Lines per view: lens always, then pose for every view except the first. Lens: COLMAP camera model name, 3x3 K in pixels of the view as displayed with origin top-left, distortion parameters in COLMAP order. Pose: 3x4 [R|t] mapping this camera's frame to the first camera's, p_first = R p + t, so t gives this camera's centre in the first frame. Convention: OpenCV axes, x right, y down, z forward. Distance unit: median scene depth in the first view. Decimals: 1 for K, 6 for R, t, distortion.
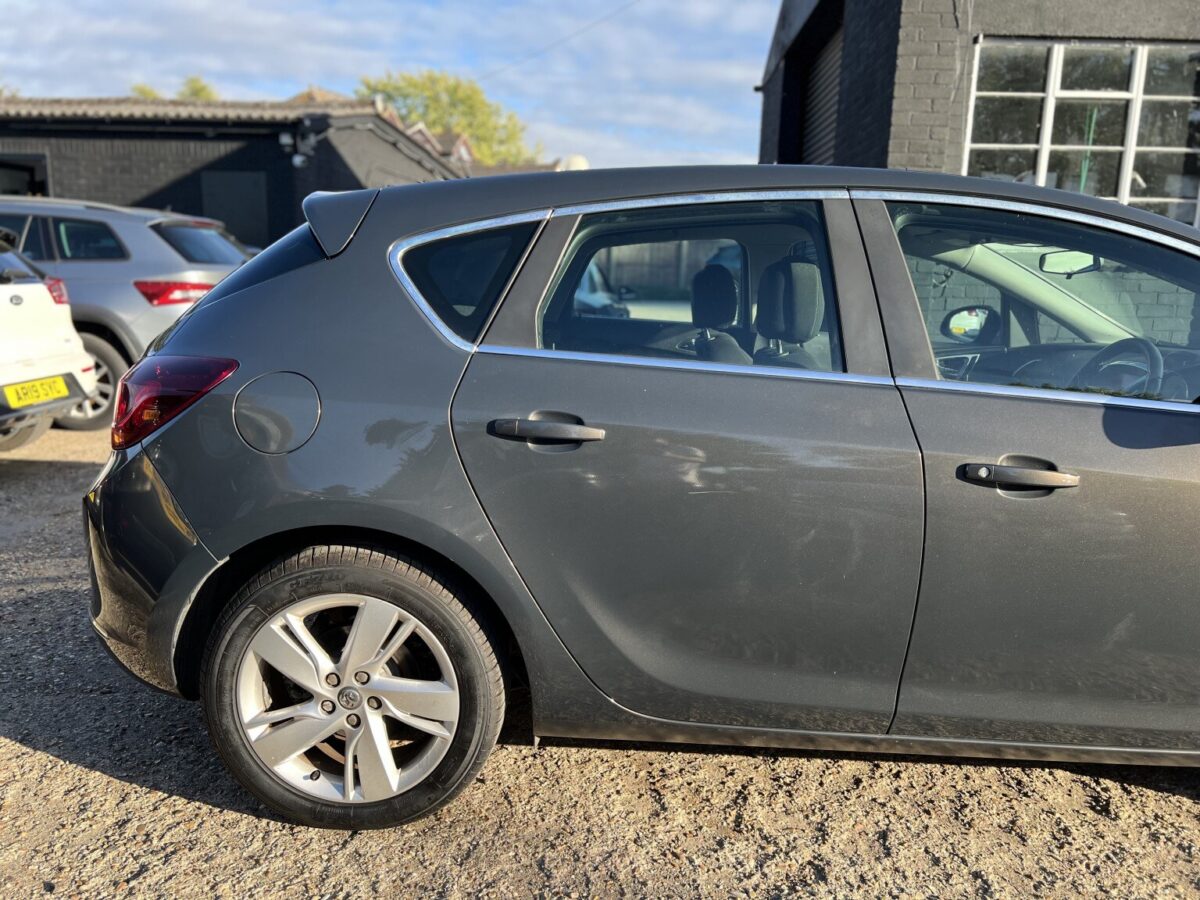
lens RADIAL K [[913.3, 0, 600.0], [0, 913.3, 450.0], [0, 0, 1]] dist [0.010601, 0.000054]
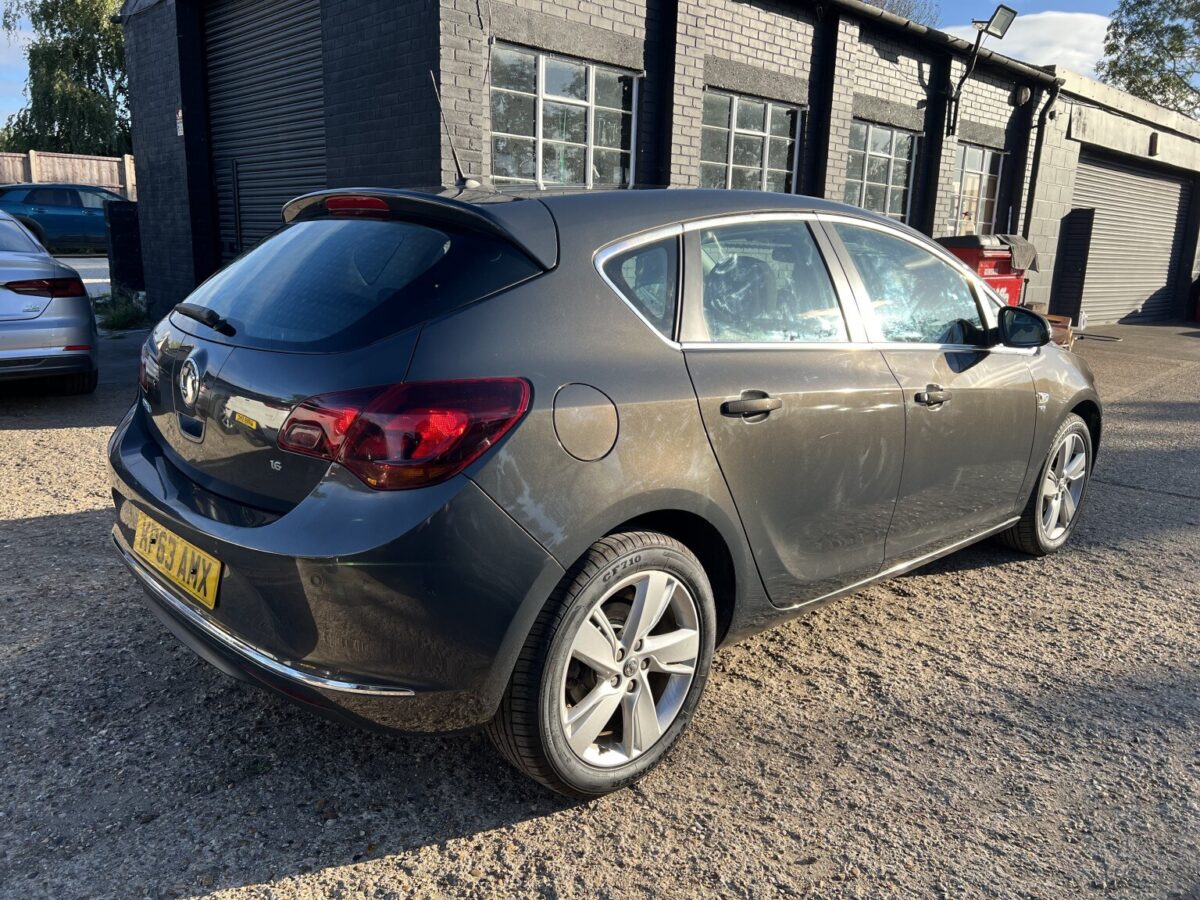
lens RADIAL K [[913.3, 0, 600.0], [0, 913.3, 450.0], [0, 0, 1]] dist [0.010601, 0.000054]
pose [[0.700113, -0.156488, 0.696673, -0.941774], [0.117881, 0.987632, 0.103380, -0.099458], [-0.704234, 0.009747, 0.709901, 0.213972]]
